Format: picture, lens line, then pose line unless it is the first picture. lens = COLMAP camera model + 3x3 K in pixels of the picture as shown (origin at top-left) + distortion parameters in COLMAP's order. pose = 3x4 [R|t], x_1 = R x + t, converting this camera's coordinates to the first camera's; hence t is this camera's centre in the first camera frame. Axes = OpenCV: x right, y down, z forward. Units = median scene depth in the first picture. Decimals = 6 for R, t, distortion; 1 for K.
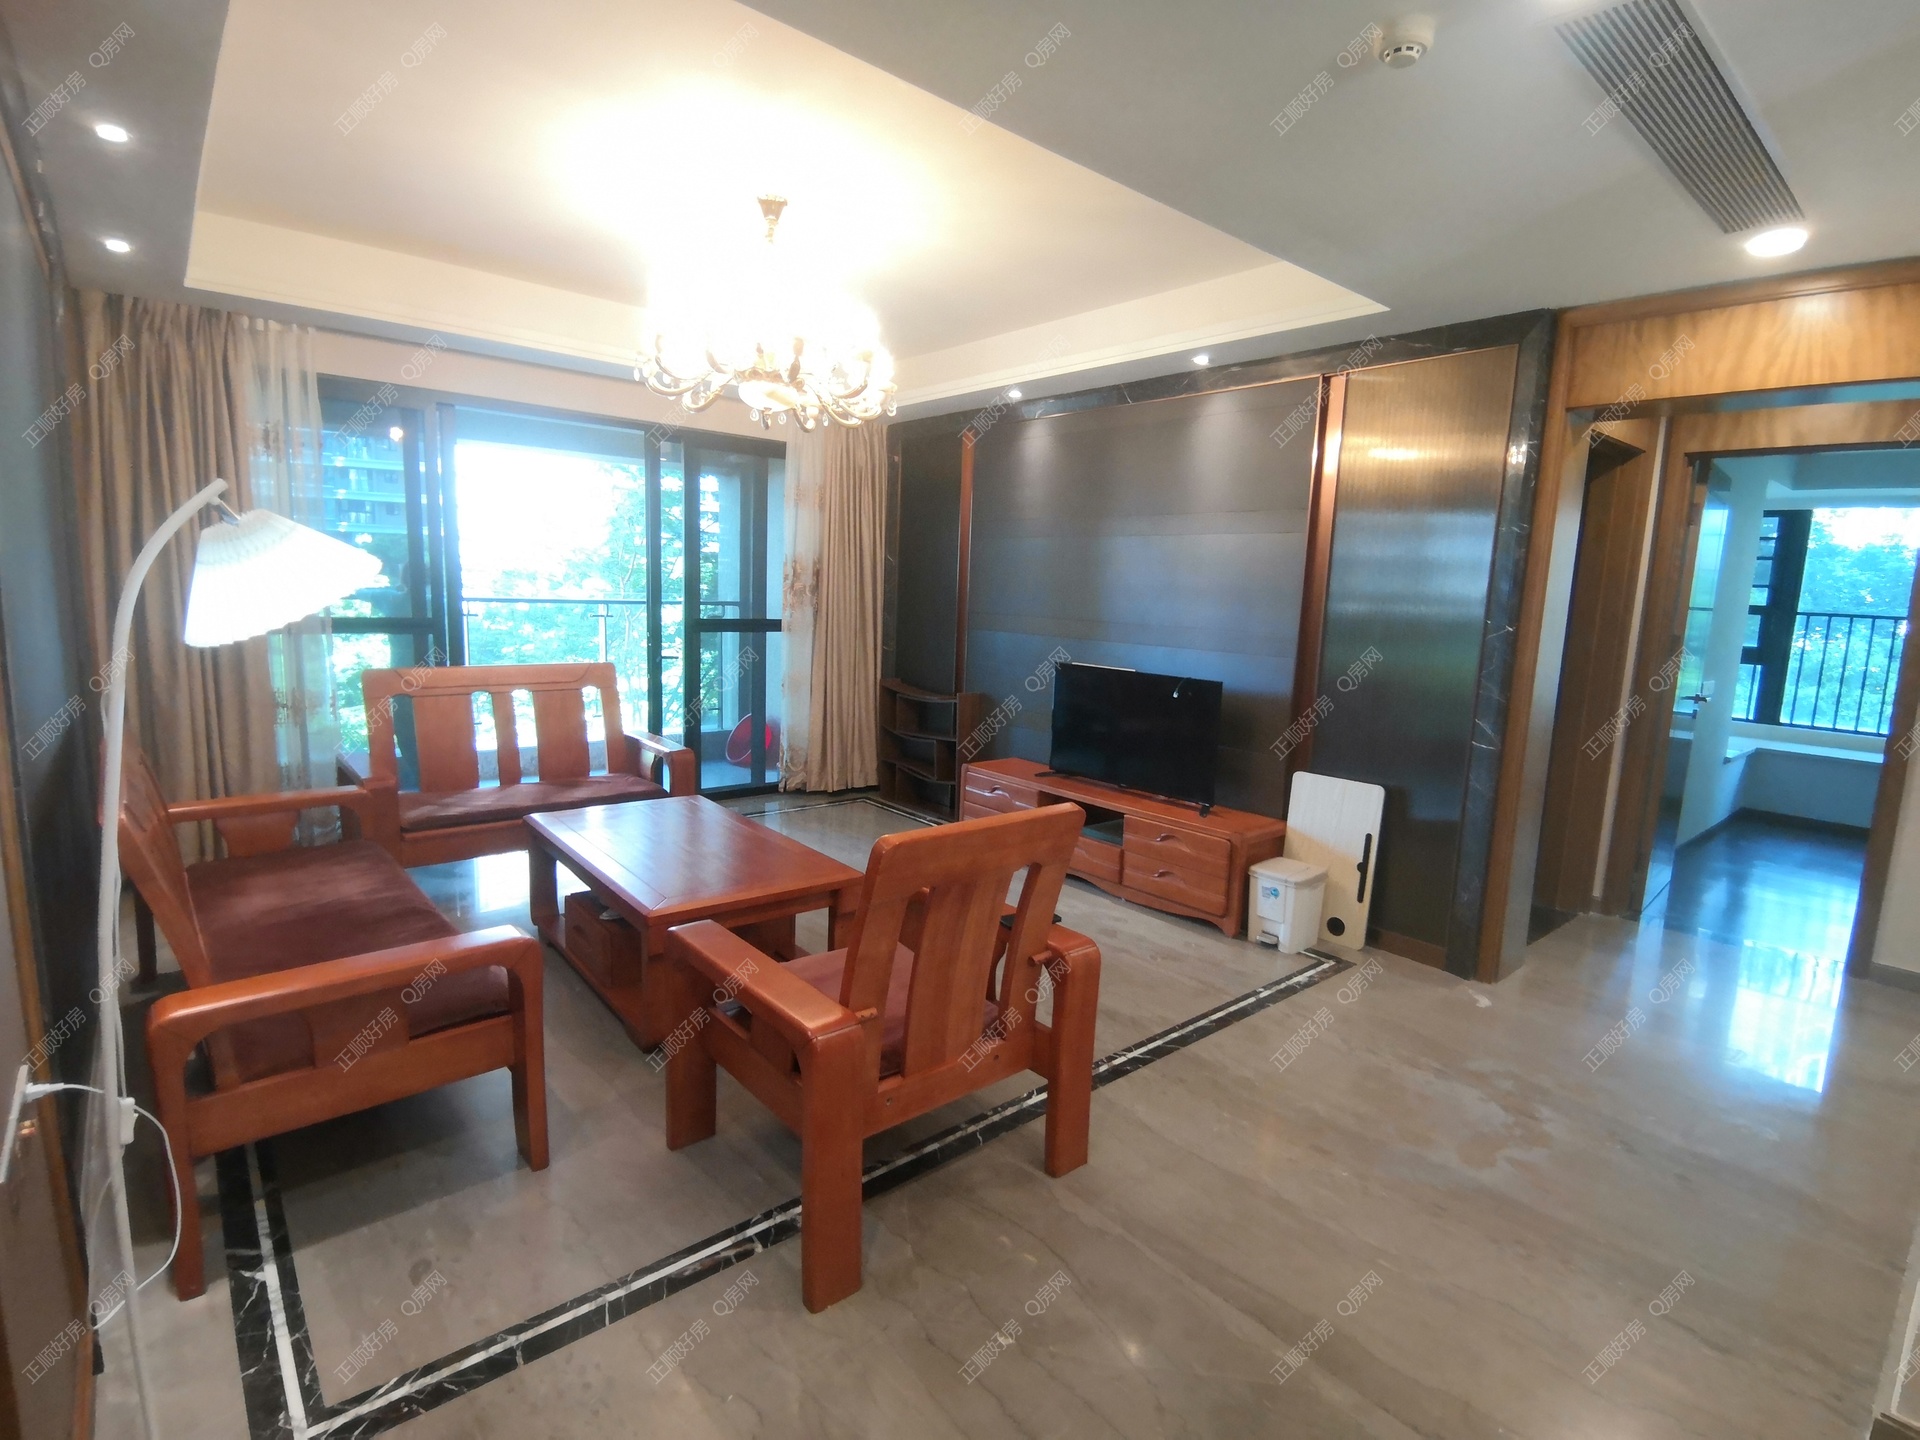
lens RADIAL K [[943.3, 0, 963.2], [0, 943.3, 713.9], [0, 0, 1]] dist [-0.001934, -0.004599]
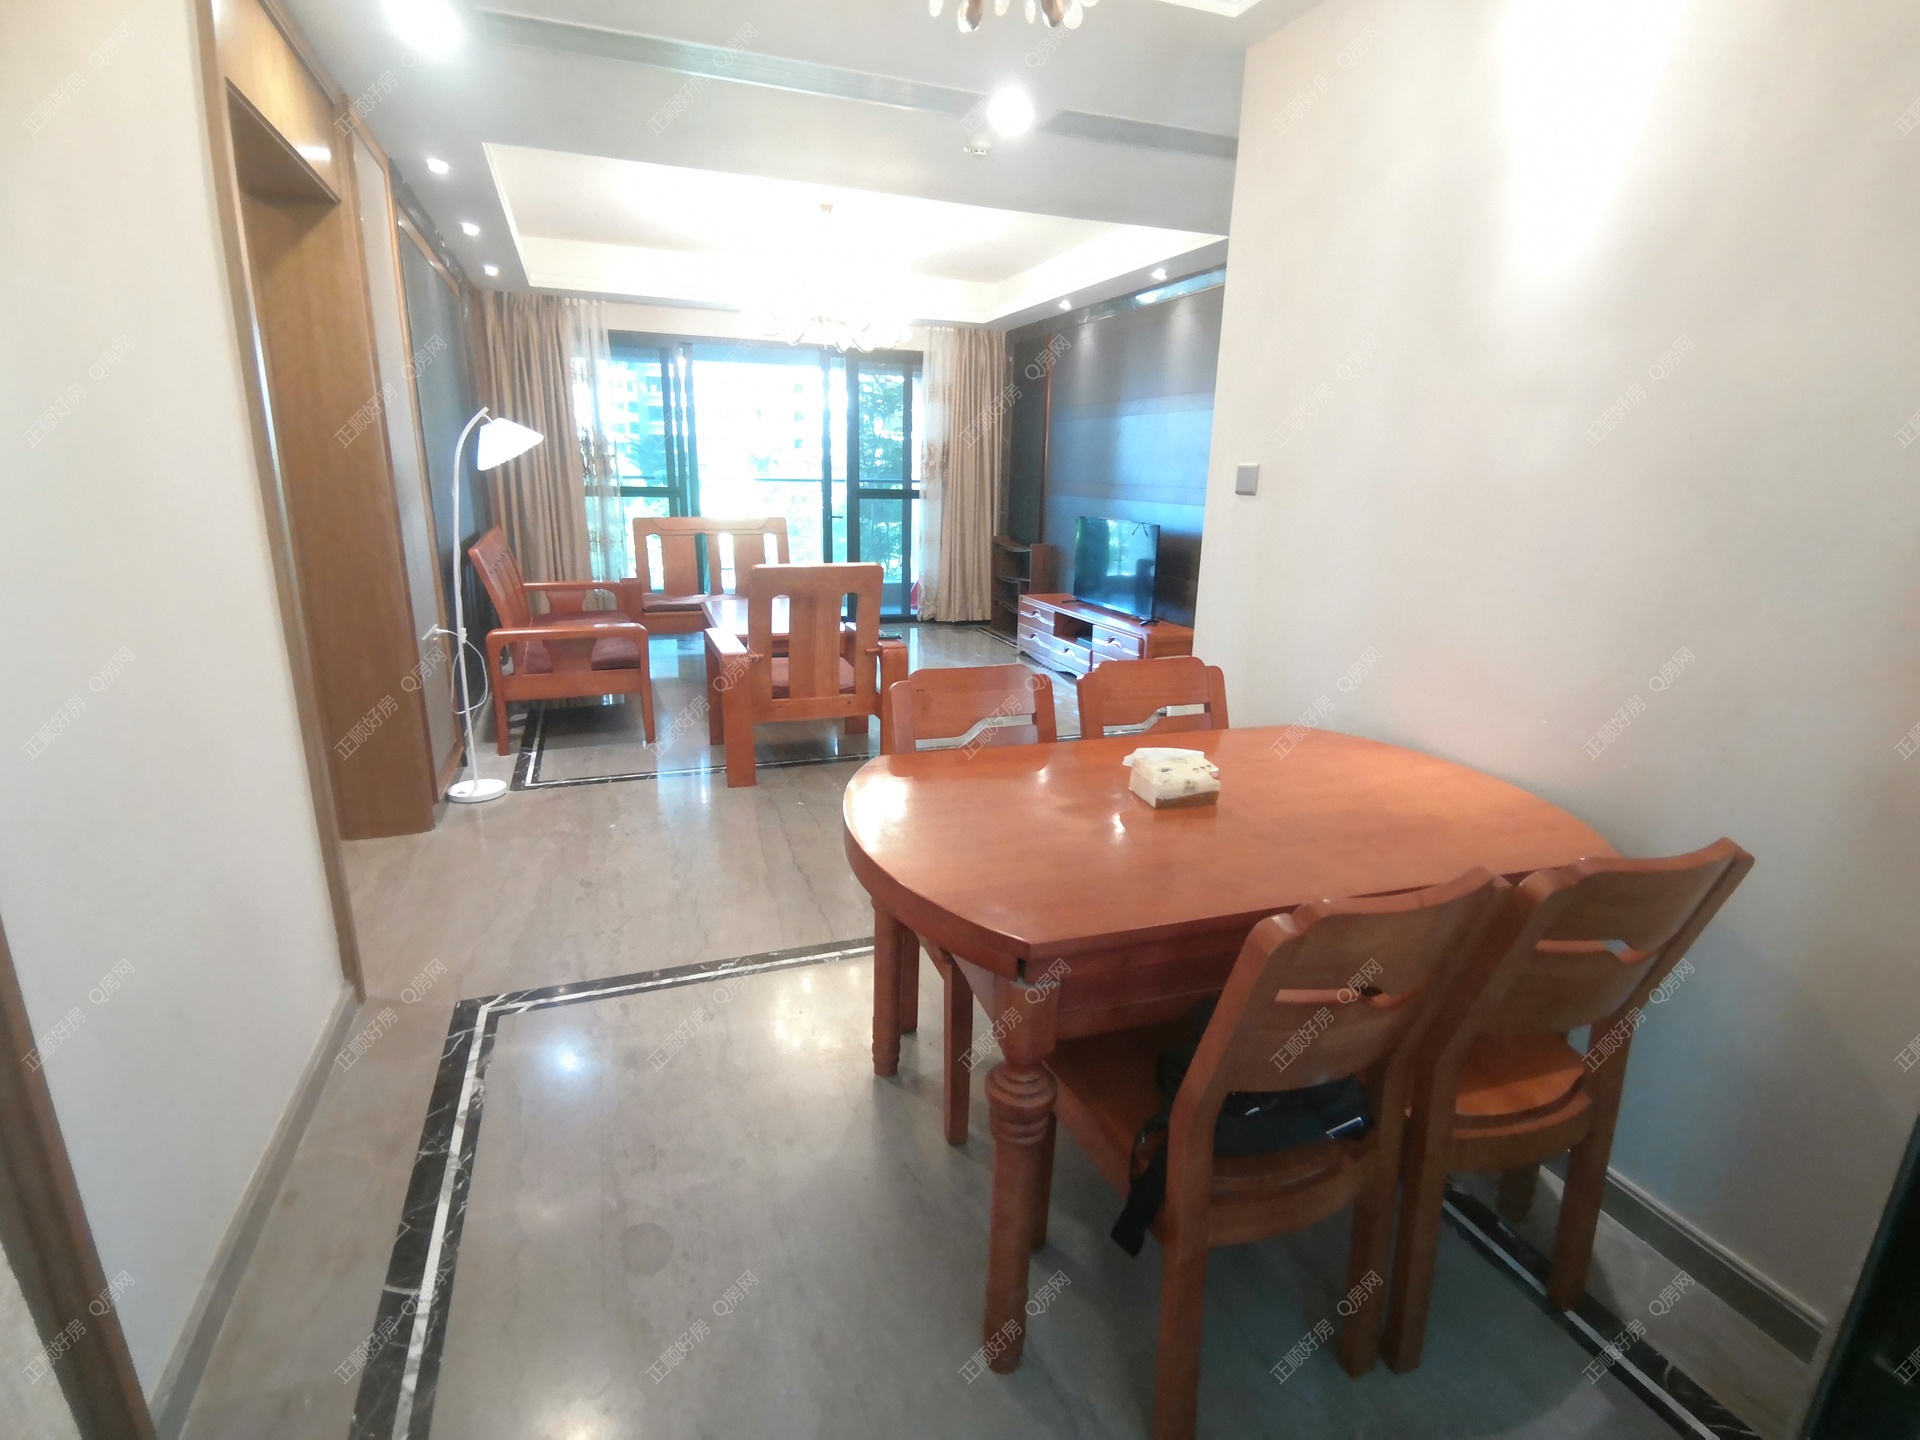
lens RADIAL K [[943.3, 0, 960.0], [0, 943.3, 728.4], [0, 0, 1]] dist [-0.001934, -0.004599]
pose [[0.939389, 0.072308, -0.335143, 0.384298], [-0.031464, 0.991564, 0.125741, 0.075404], [0.341408, -0.107575, 0.933739, -0.304057]]
